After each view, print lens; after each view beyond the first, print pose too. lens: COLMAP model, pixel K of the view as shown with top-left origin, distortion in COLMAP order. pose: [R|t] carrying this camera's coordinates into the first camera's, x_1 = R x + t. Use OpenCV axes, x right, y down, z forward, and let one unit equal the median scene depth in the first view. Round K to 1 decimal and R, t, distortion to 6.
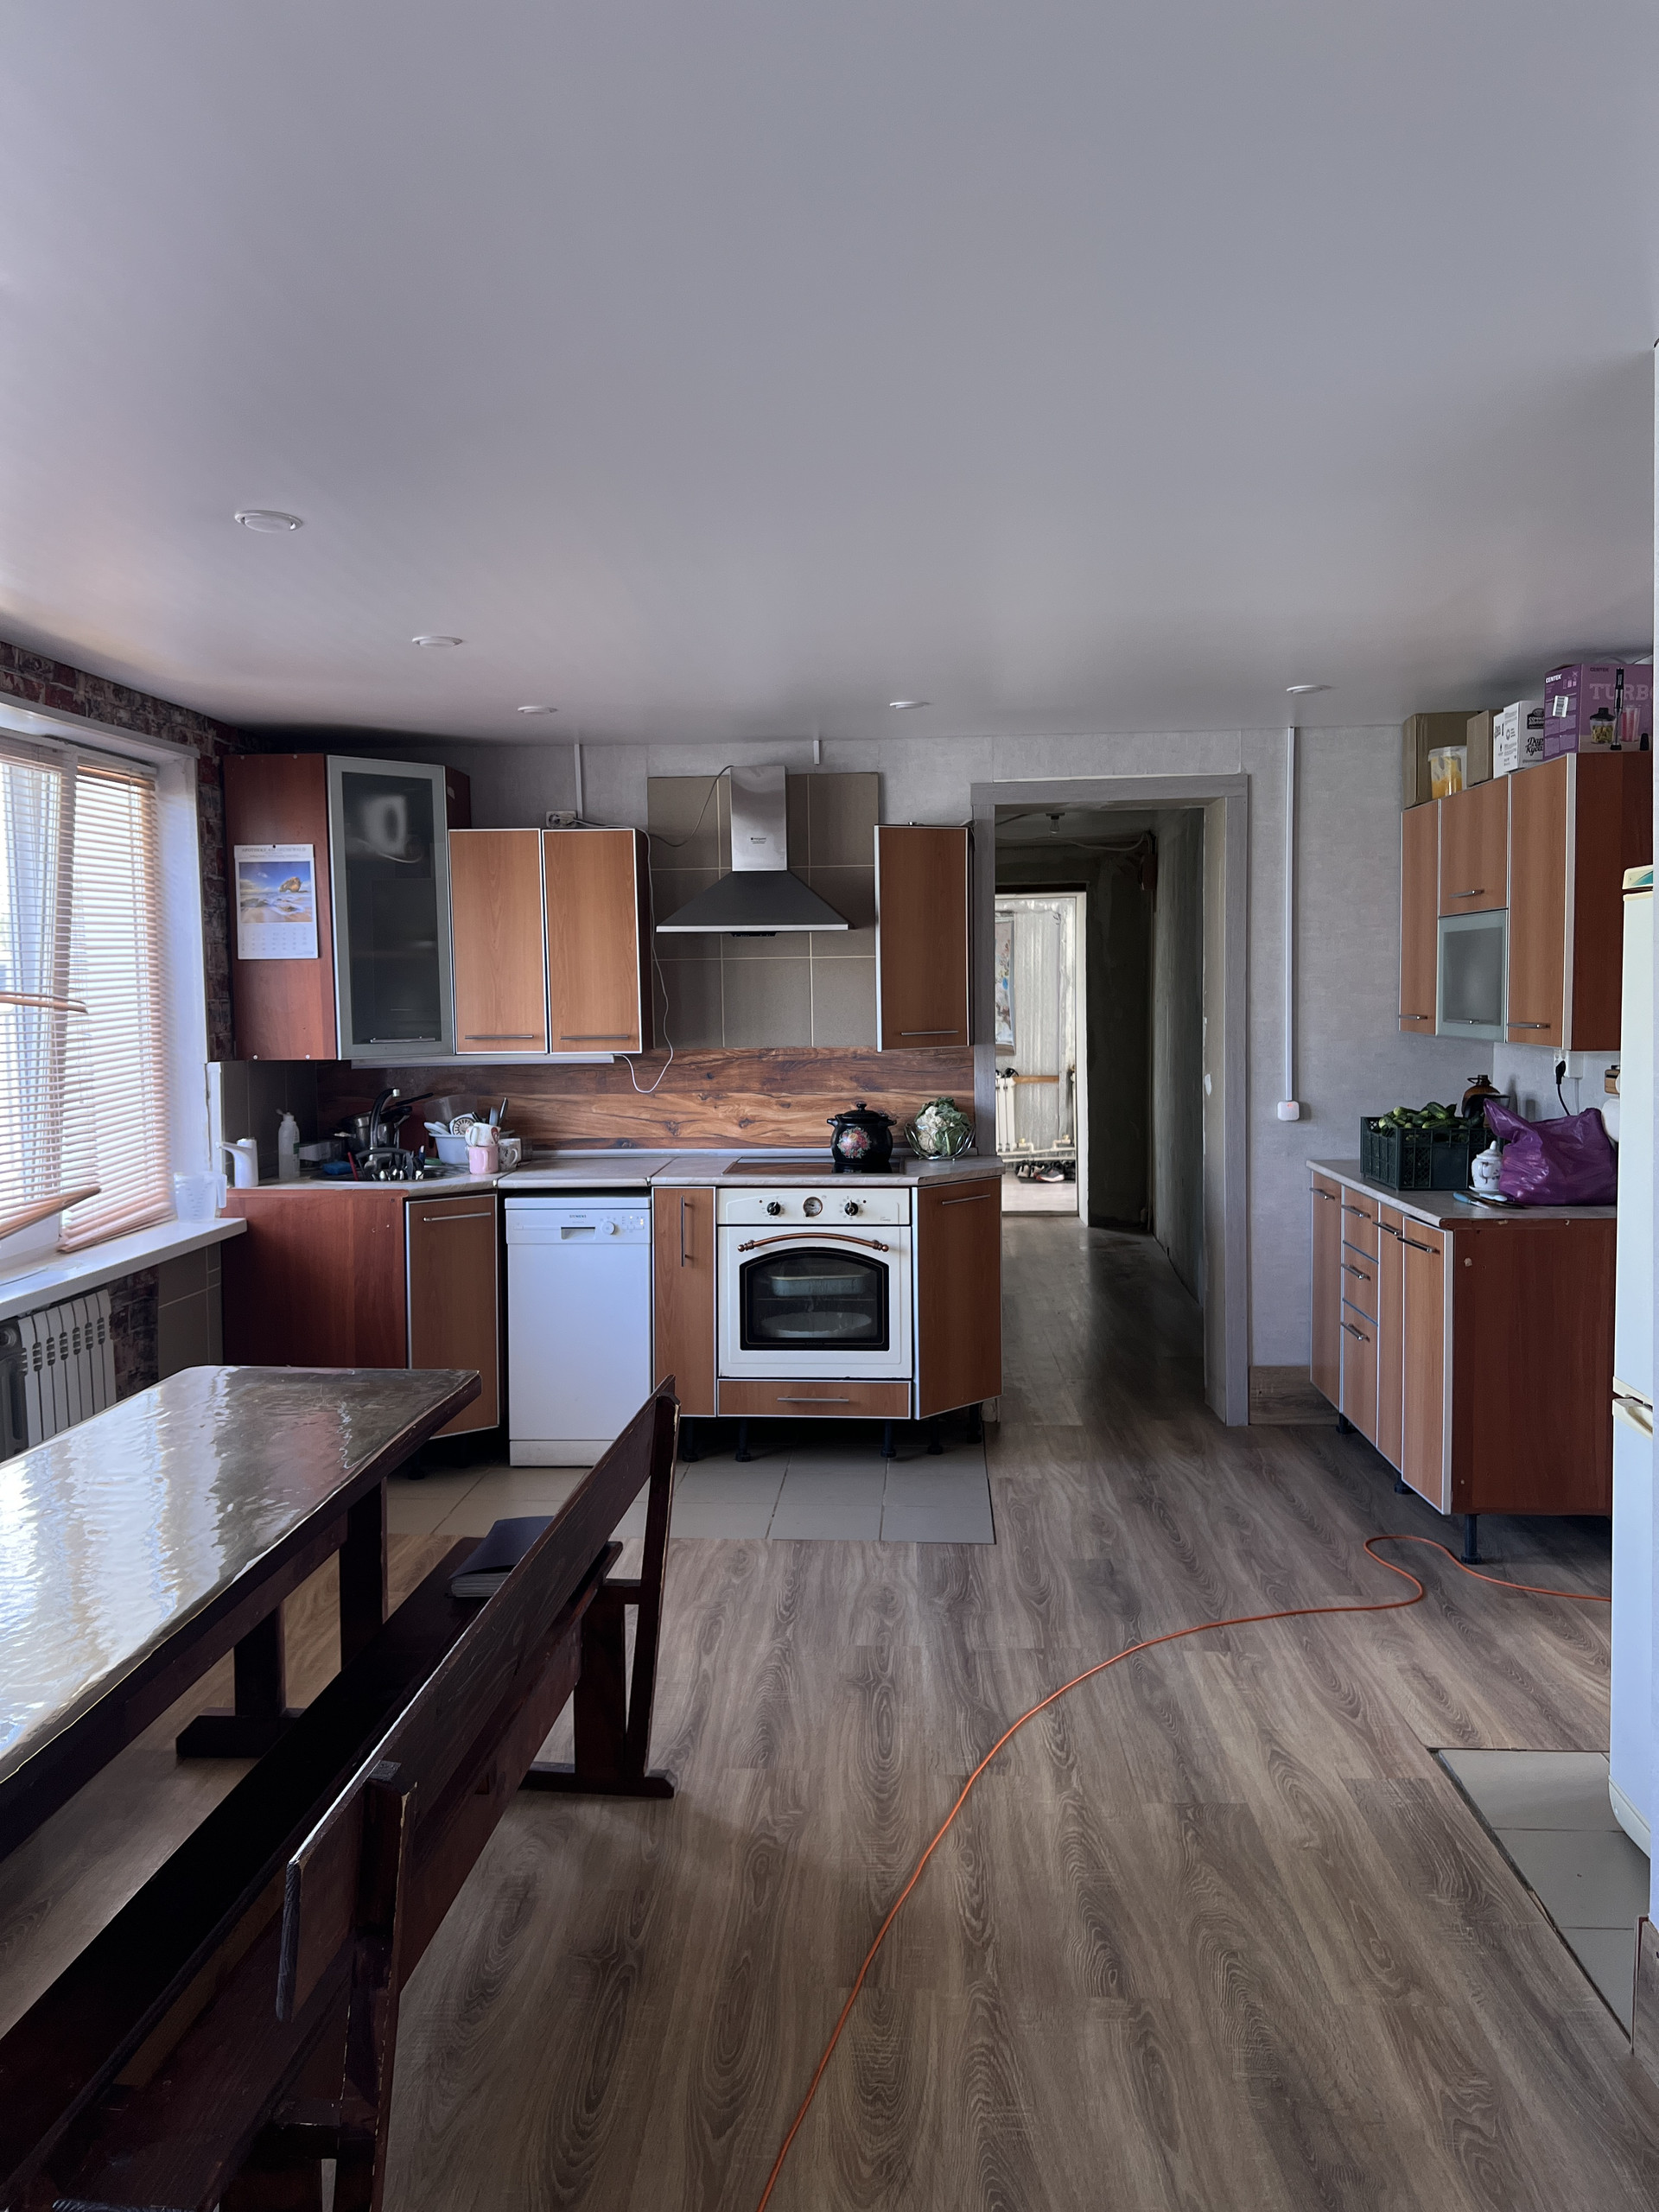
lens RADIAL K [[1659.0, 0, 830.1], [0, 1659.0, 1093.6], [0, 0, 1]] dist [0.062836, -0.099759]
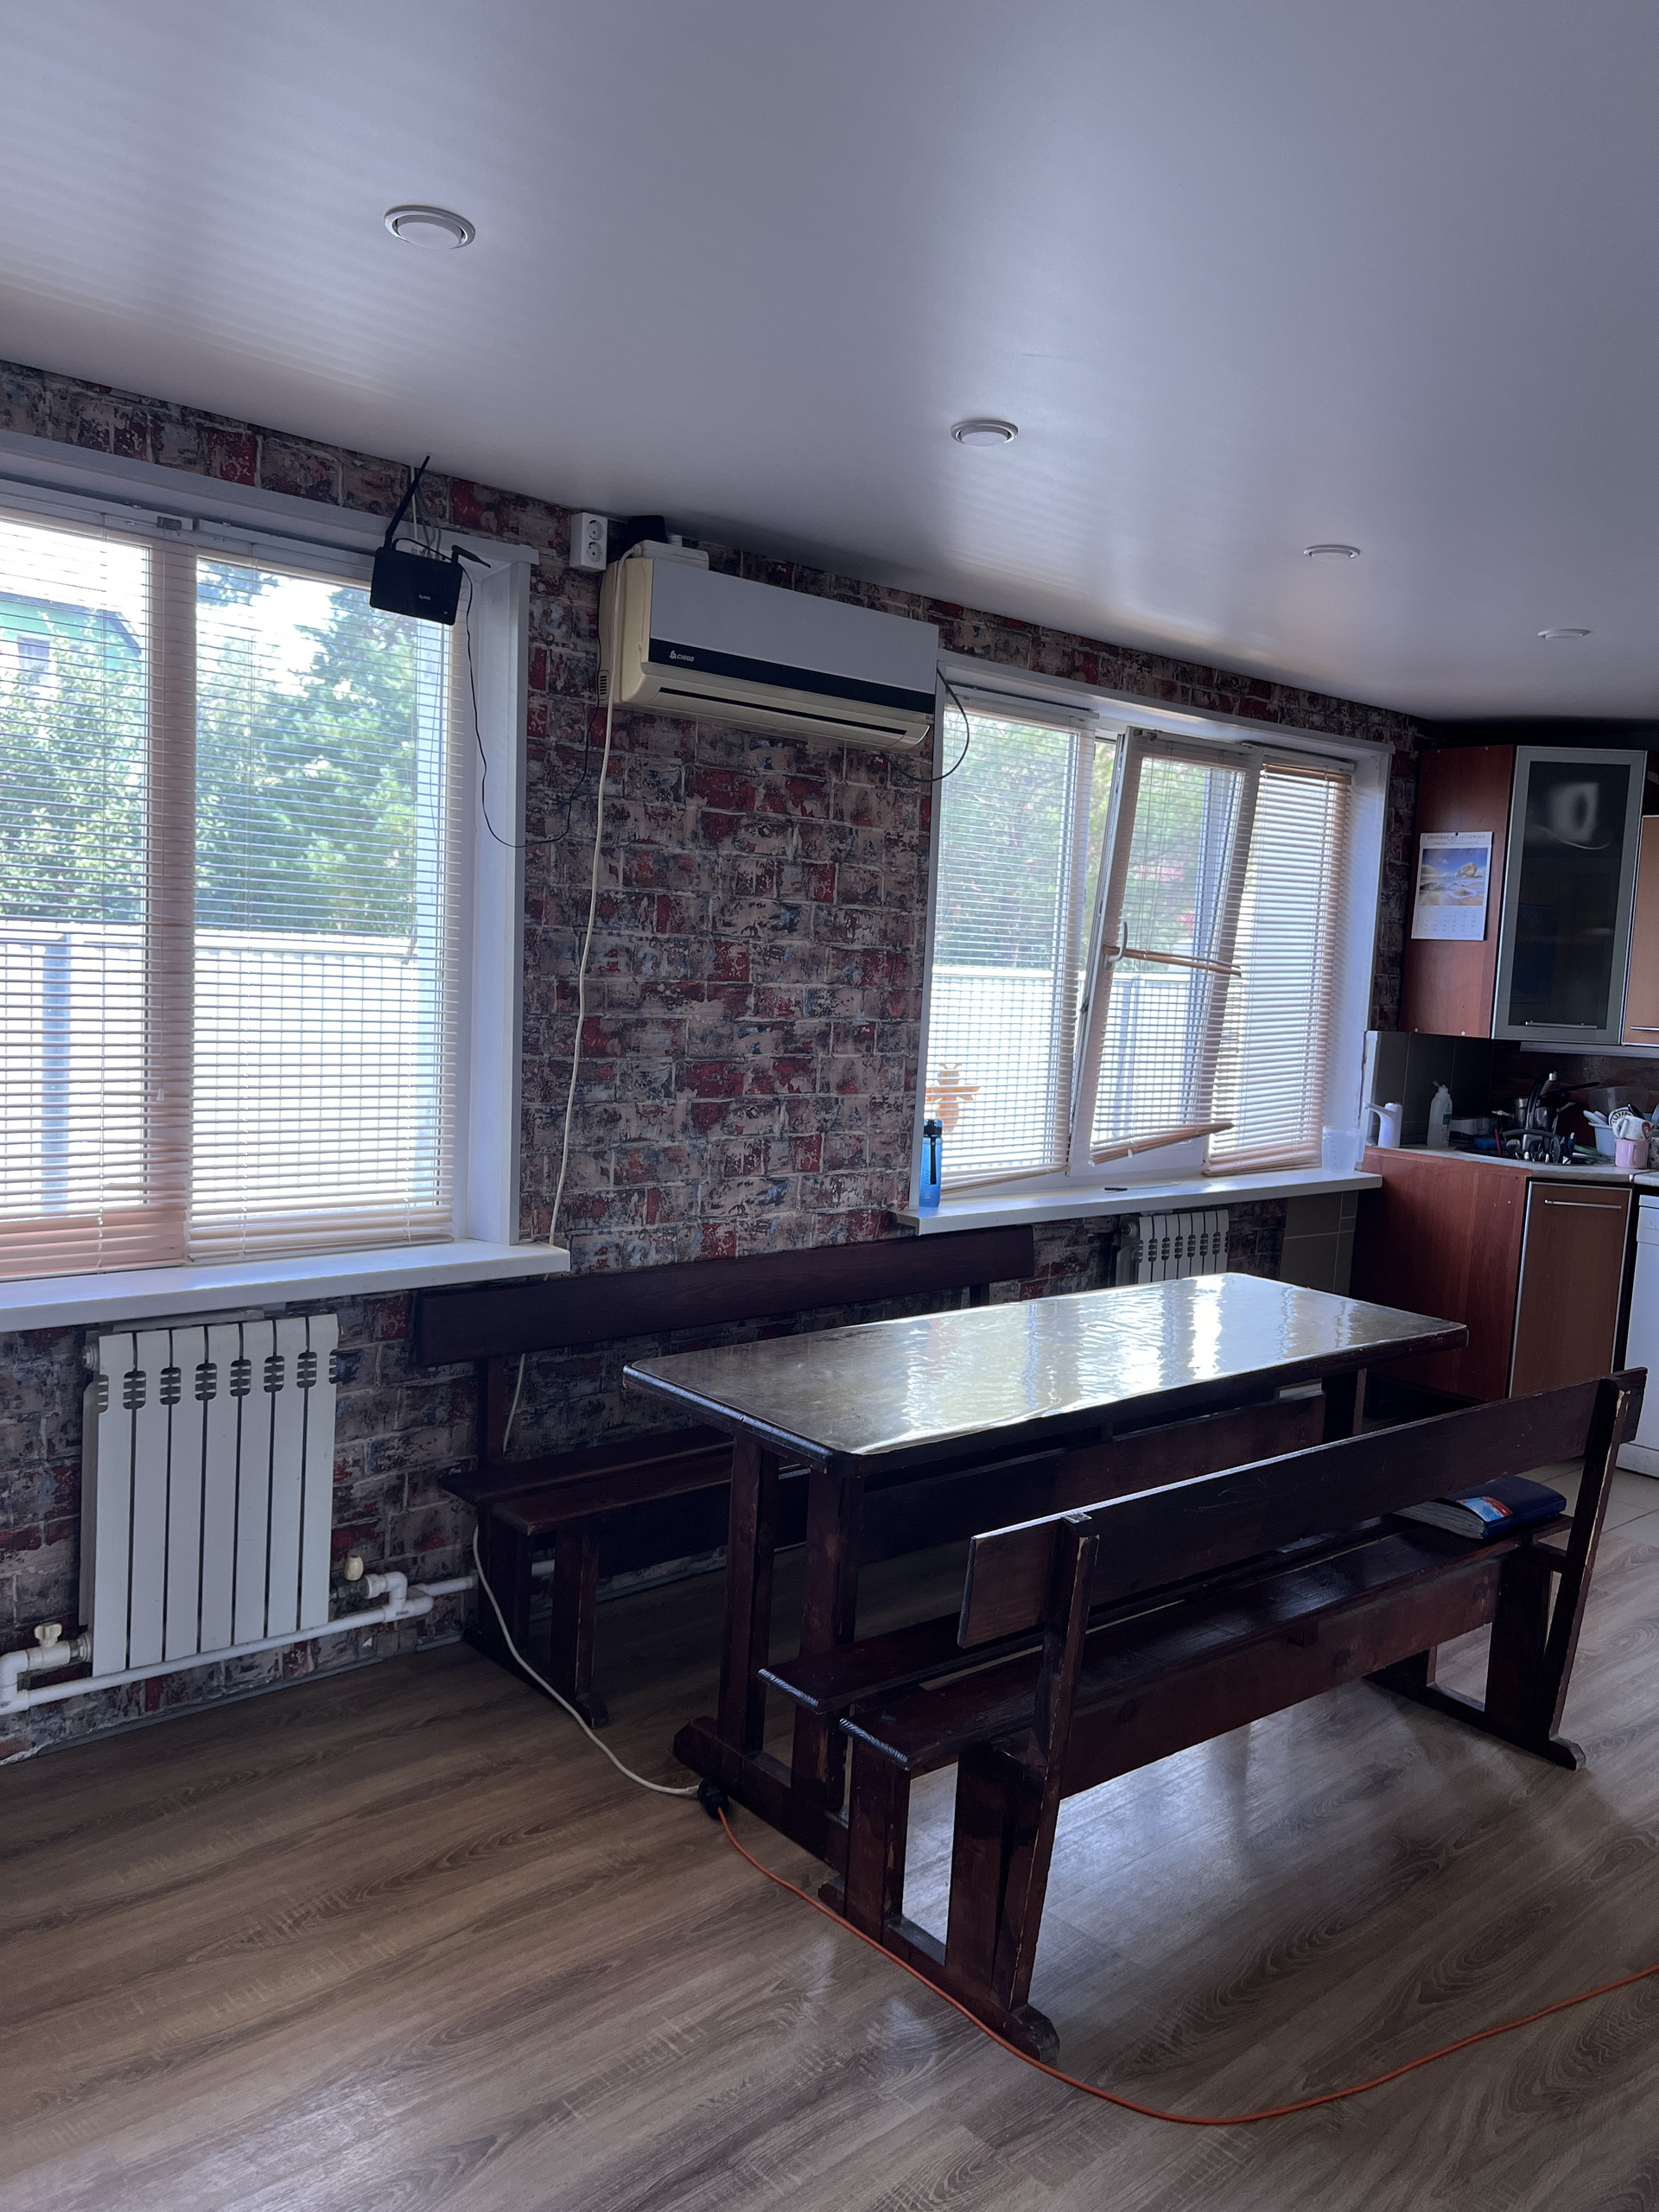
lens RADIAL K [[1659.0, 0, 814.1], [0, 1659.0, 1112.6], [0, 0, 1]] dist [0.062836, -0.099759]
pose [[0.695434, 0.113934, -0.709501, 0.165190], [-0.102928, 0.992963, 0.058566, 0.008225], [0.711181, 0.032298, 0.702267, -0.034241]]
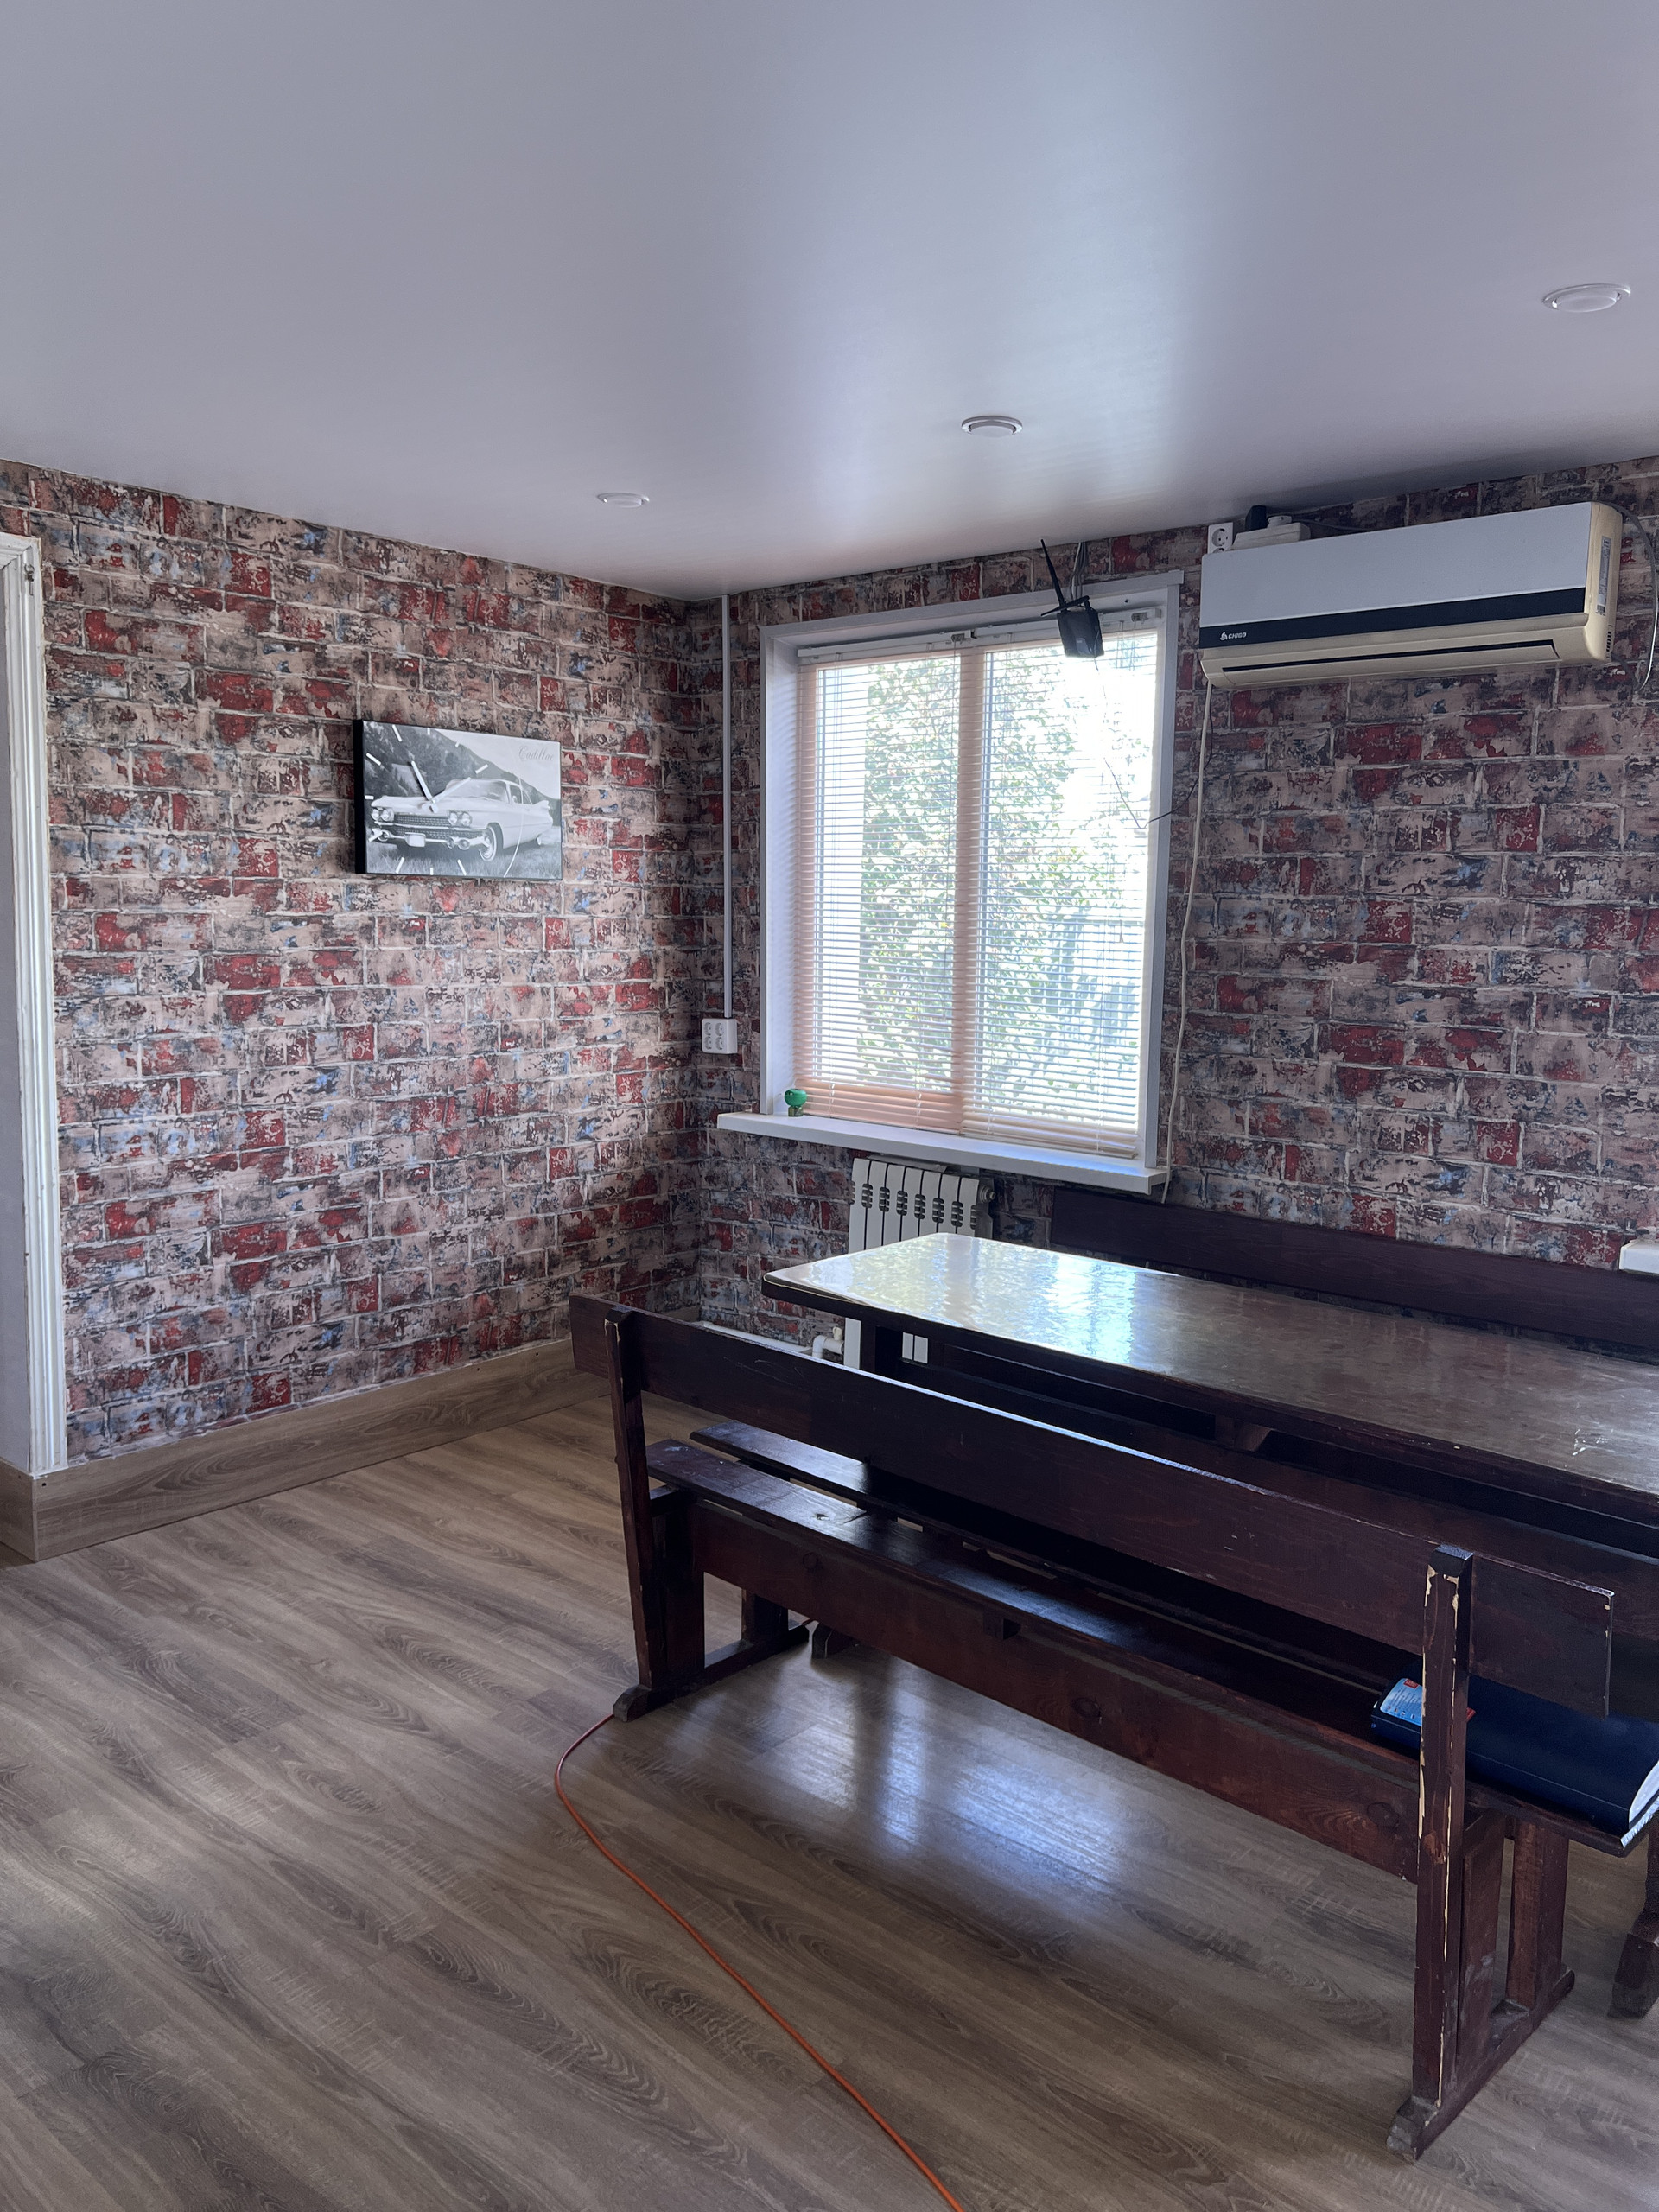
lens RADIAL K [[1659.0, 0, 795.3], [0, 1659.0, 1083.1], [0, 0, 1]] dist [0.062836, -0.099759]
pose [[-0.633695, 0.091896, -0.768105, 0.323435], [-0.058533, 0.984377, 0.166062, -0.049224], [0.771365, 0.150192, -0.618416, 0.735686]]
